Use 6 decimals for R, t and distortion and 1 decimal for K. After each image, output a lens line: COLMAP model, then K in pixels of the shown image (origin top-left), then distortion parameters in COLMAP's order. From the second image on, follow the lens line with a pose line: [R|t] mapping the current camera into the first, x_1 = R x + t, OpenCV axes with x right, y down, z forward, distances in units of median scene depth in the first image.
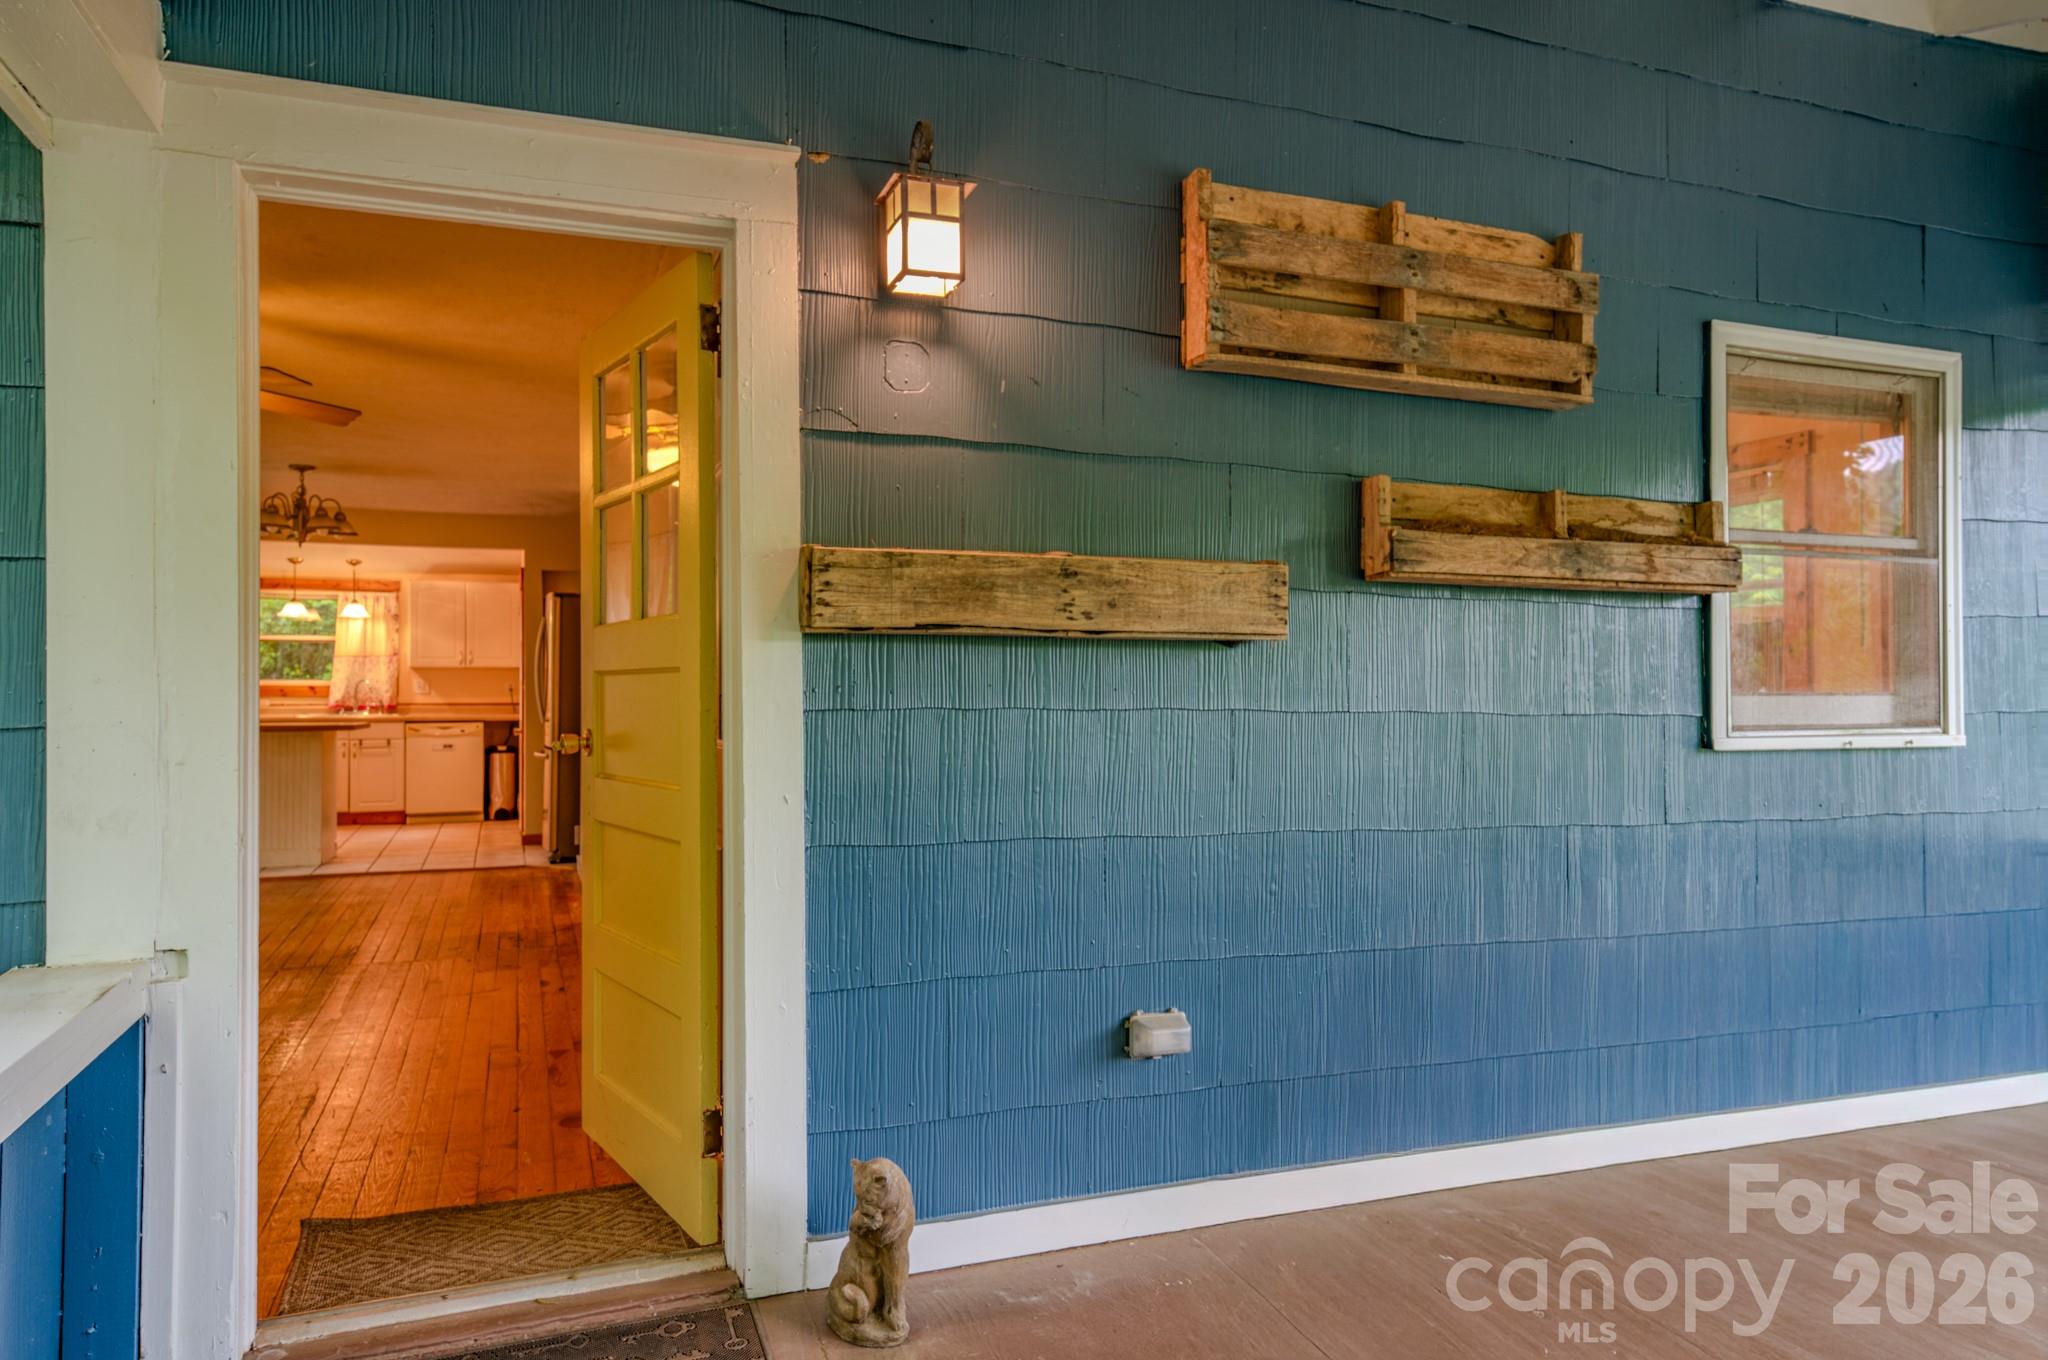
lens RADIAL K [[1337.0, 0, 1027.7], [0, 1337.0, 677.4], [0, 0, 1]] dist [0.031204, -0.000588]
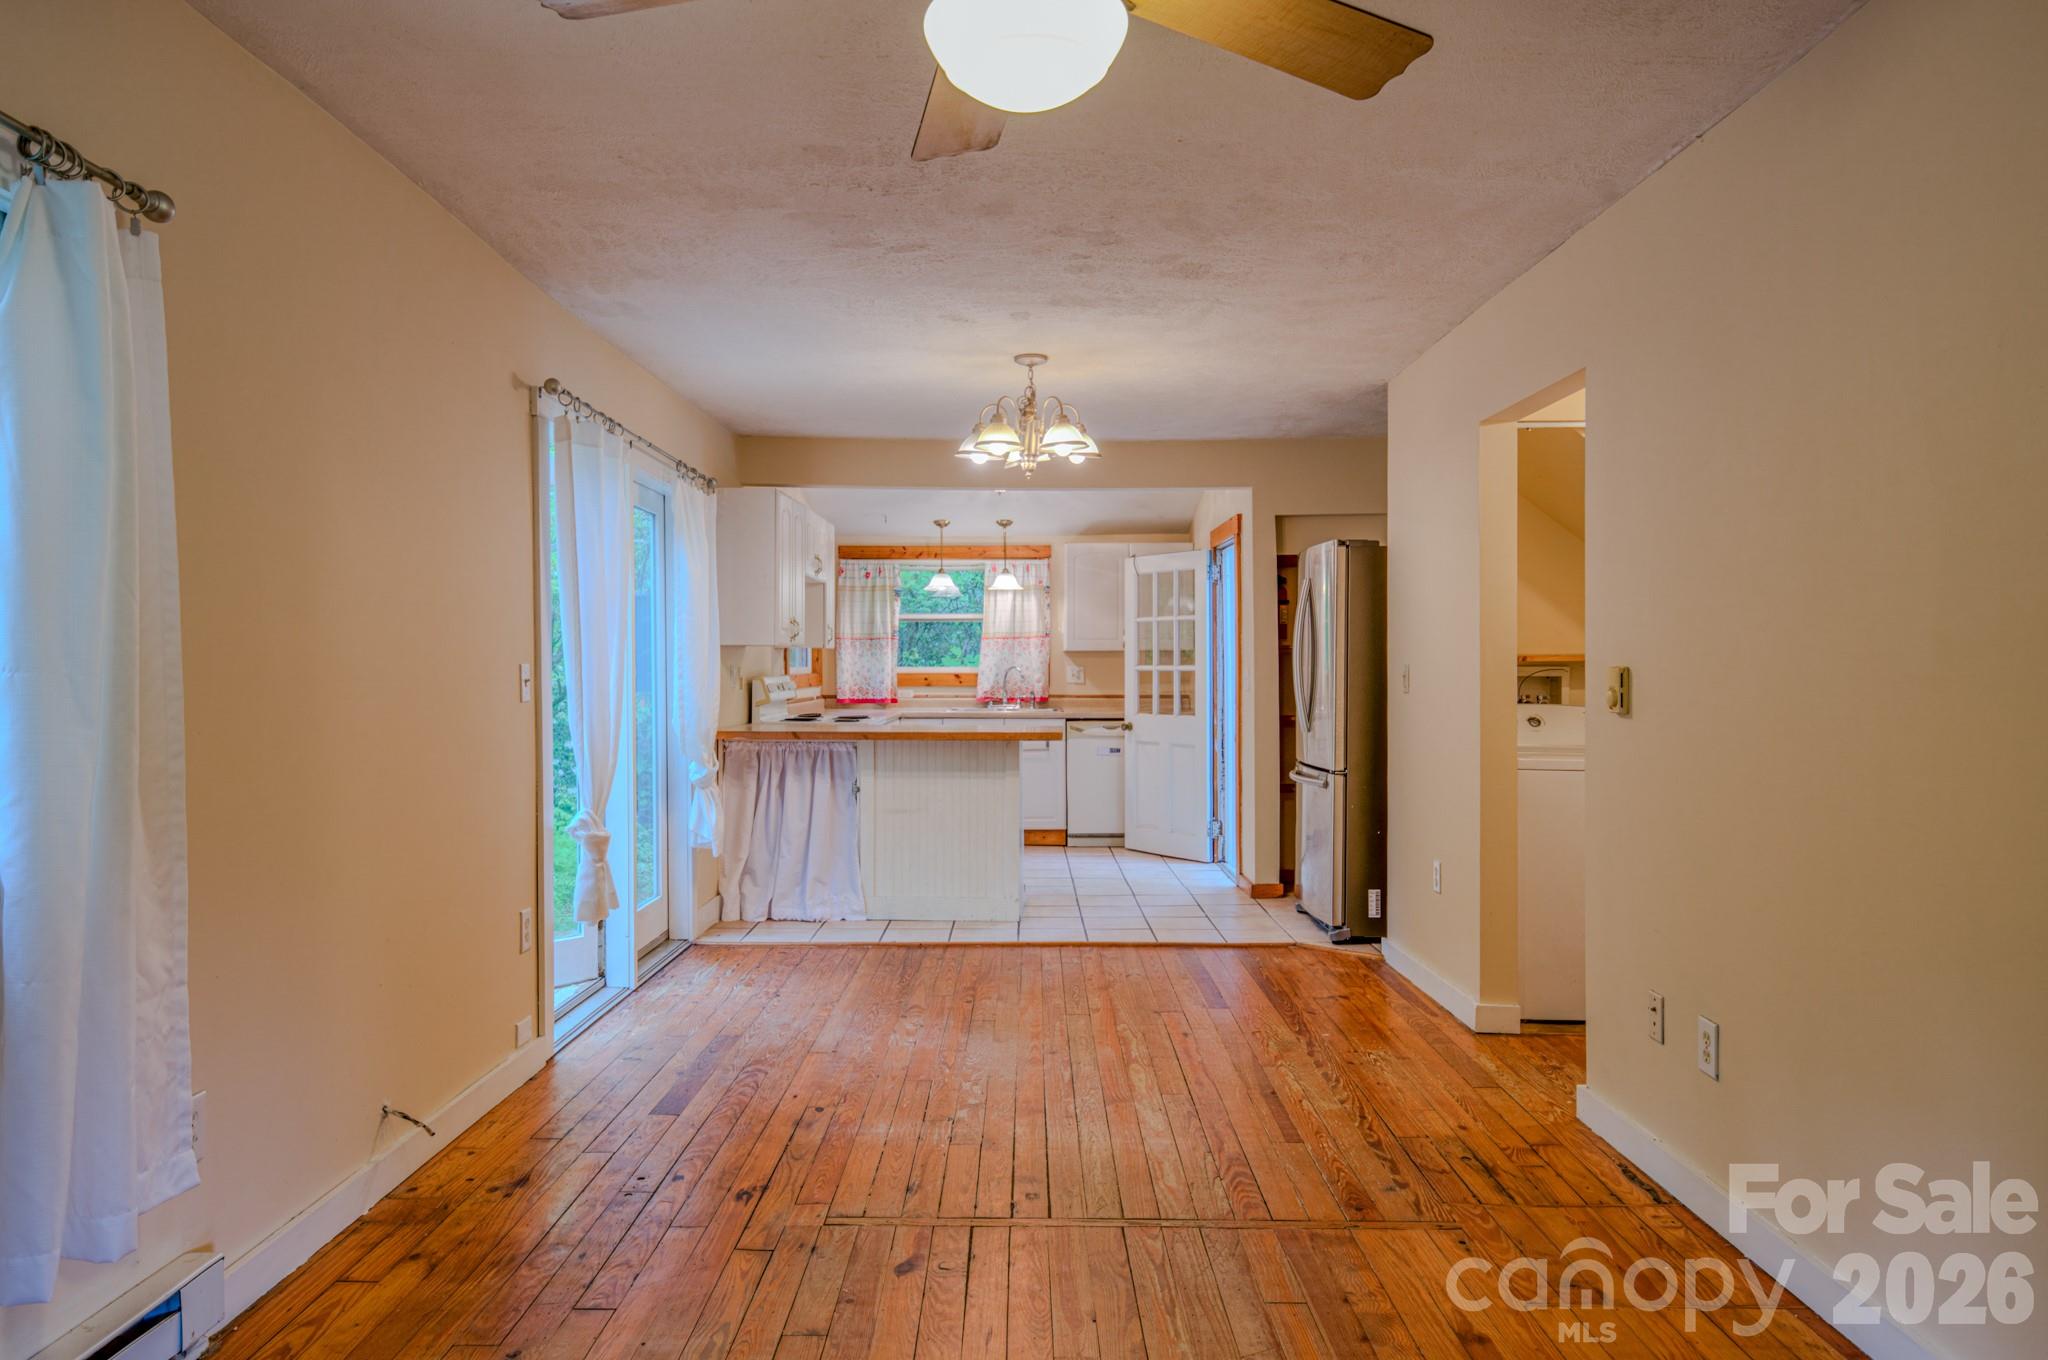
lens RADIAL K [[1337.0, 0, 1027.7], [0, 1337.0, 677.4], [0, 0, 1]] dist [0.031204, -0.000588]
pose [[0.933096, -0.000309, -0.359628, -0.192697], [0.006335, 0.999859, 0.015578, -0.004341], [0.359572, -0.016814, 0.932966, 0.243407]]
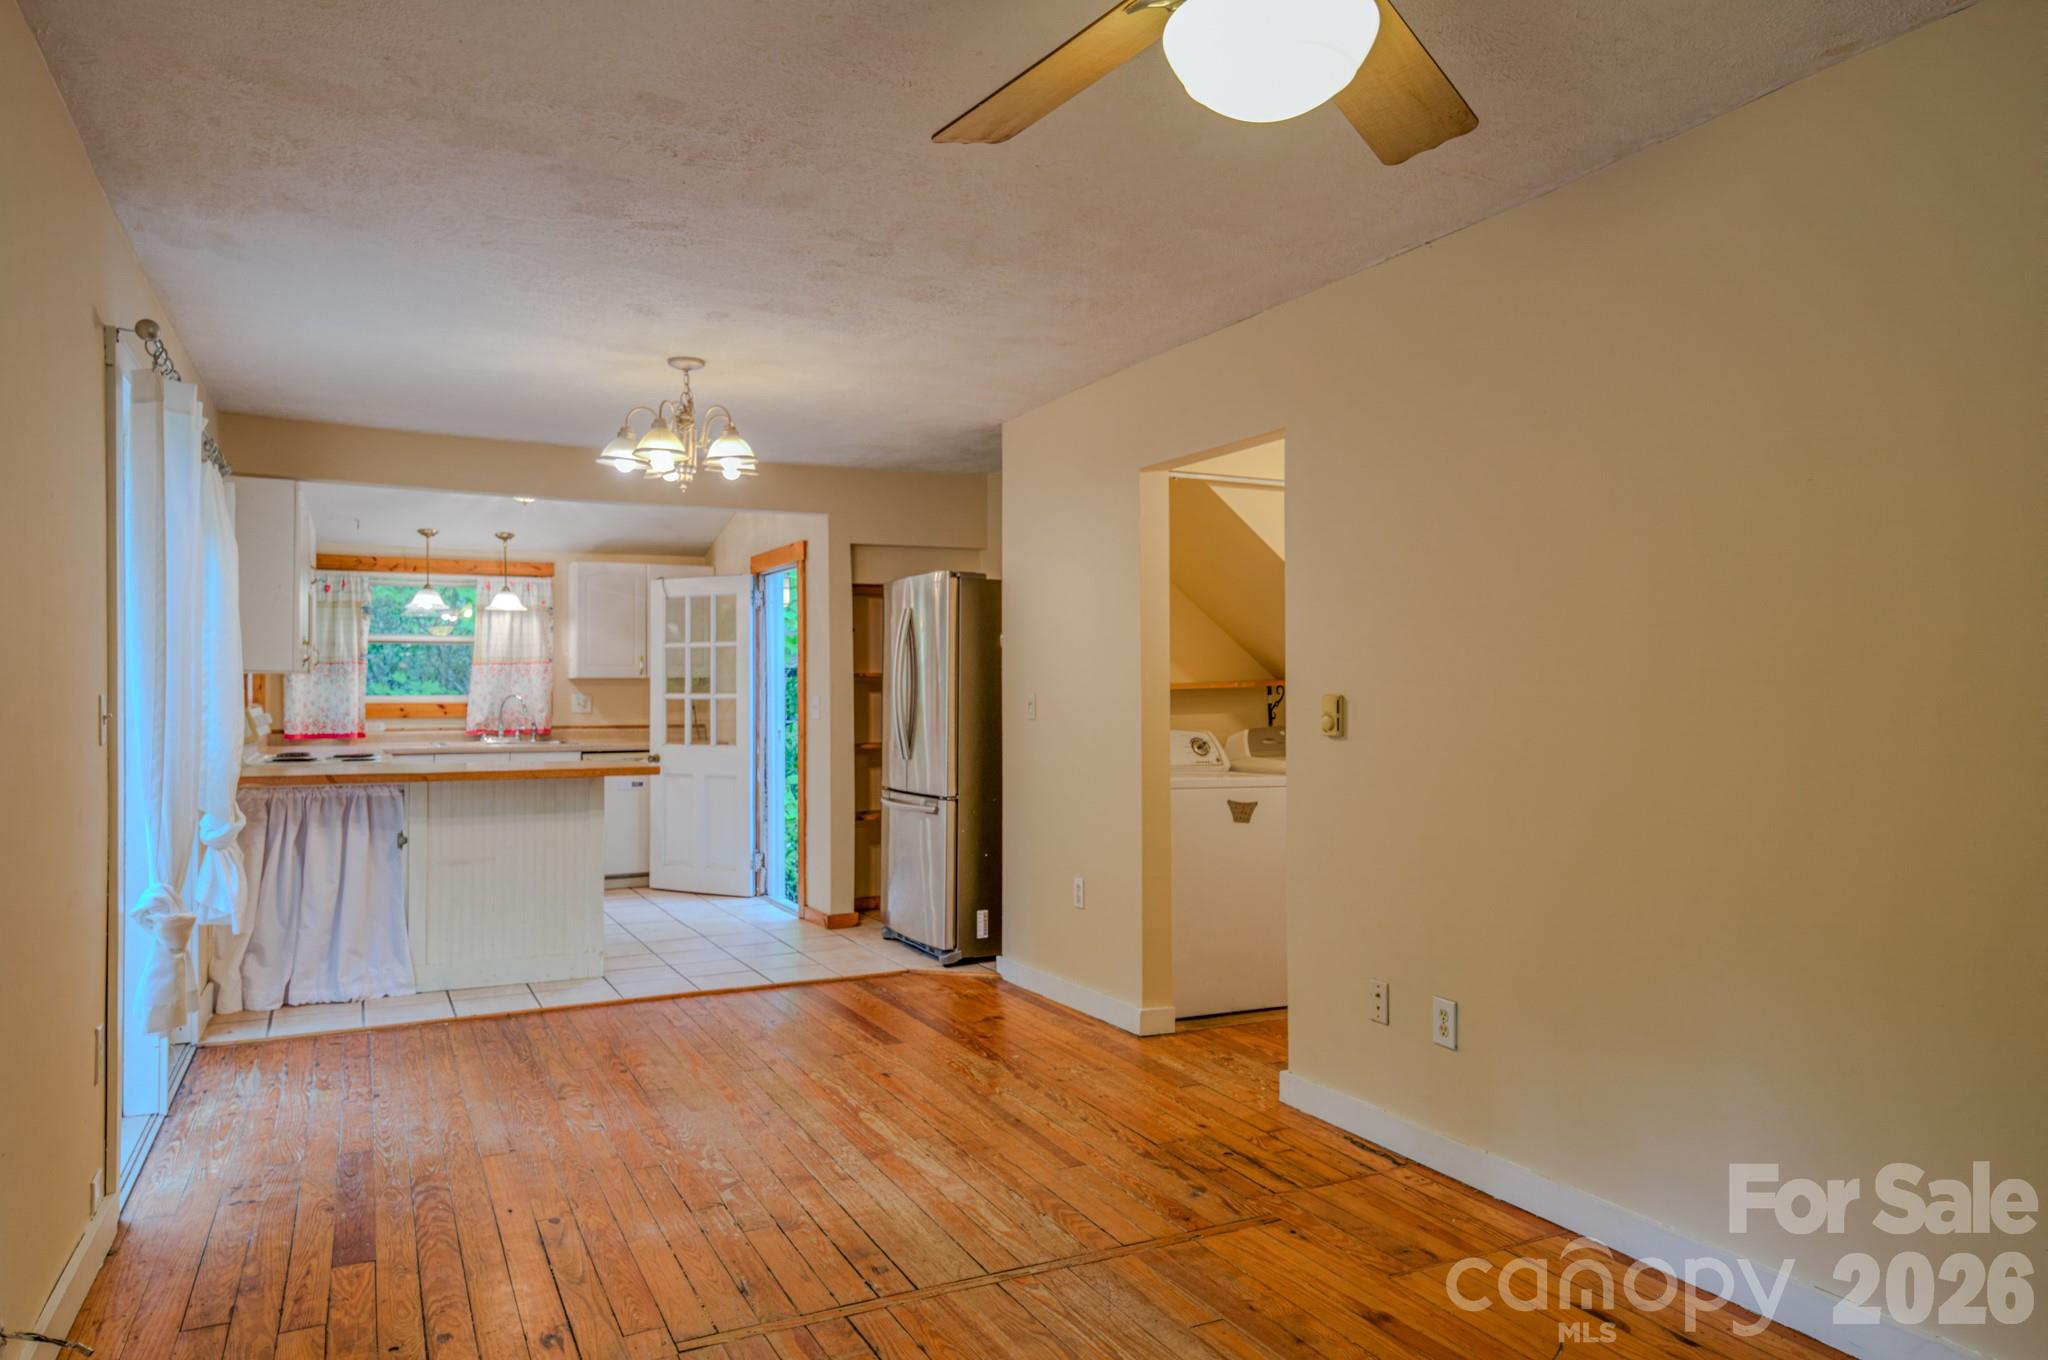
lens RADIAL K [[1323.4, 0, 1024.9], [0, 1323.4, 677.1], [0, 0, 1]] dist [0.026624, 0.000259]
pose [[0.995117, -0.004051, 0.098622, -0.285405], [0.004323, 0.999987, -0.002546, -0.005163], [-0.098611, 0.002960, 0.995122, 0.245207]]
